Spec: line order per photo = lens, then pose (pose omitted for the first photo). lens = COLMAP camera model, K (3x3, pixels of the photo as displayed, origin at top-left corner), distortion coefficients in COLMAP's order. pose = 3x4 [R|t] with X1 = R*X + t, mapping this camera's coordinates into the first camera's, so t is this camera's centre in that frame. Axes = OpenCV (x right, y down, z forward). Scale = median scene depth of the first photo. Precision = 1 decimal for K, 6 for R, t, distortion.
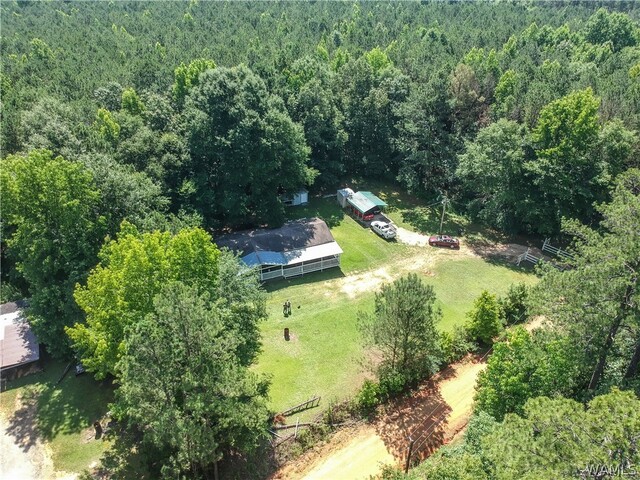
lens RADIAL K [[469.1, 0, 324.9], [0, 469.1, 236.8], [0, 0, 1]] dist [0.125773, -0.227291]
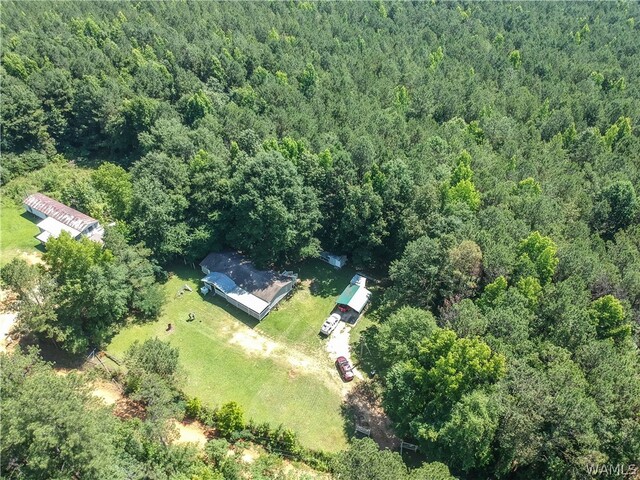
lens RADIAL K [[455.7, 0, 336.6], [0, 455.7, 246.4], [0, 0, 1]] dist [0.094234, -0.199610]
pose [[0.549921, 0.552680, -0.626205, 0.858119], [-0.464111, 0.825549, 0.321045, -0.636822], [0.694398, 0.114080, 0.710491, 0.209665]]
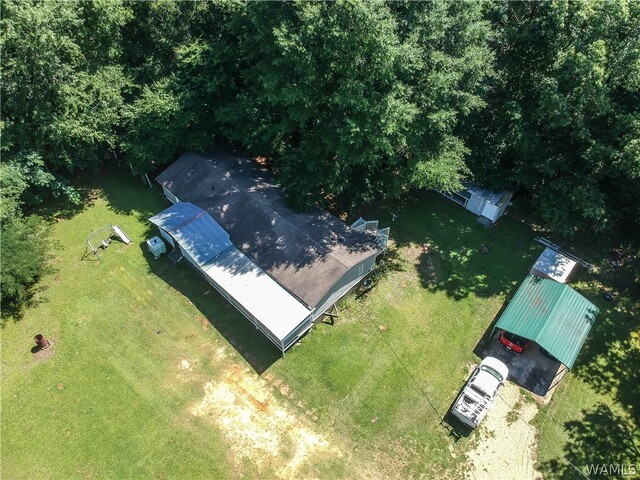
lens RADIAL K [[469.1, 0, 324.9], [0, 469.1, 236.8], [0, 0, 1]] dist [0.125773, -0.227291]
pose [[0.396206, 0.692404, -0.602991, 0.263487], [-0.488304, 0.715063, 0.500245, -0.290556], [0.777548, 0.096243, 0.621415, 0.730991]]
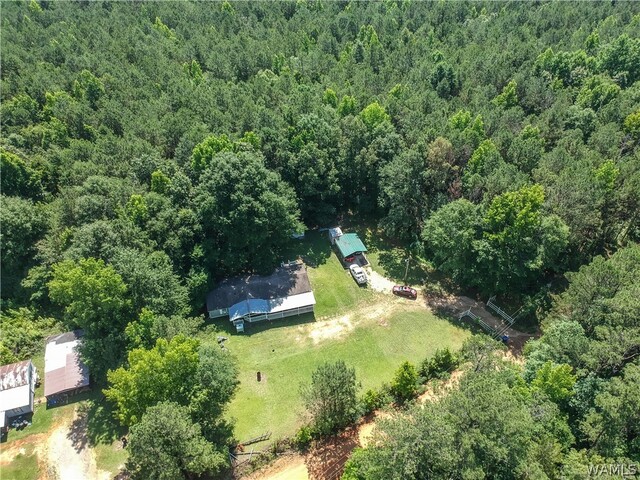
lens RADIAL K [[469.1, 0, 324.9], [0, 469.1, 236.8], [0, 0, 1]] dist [0.125773, -0.227291]
pose [[0.991804, 0.085633, -0.094829, 0.169792], [-0.068946, 0.983533, 0.167062, -0.360745], [0.107573, -0.159155, 0.981375, -0.229489]]
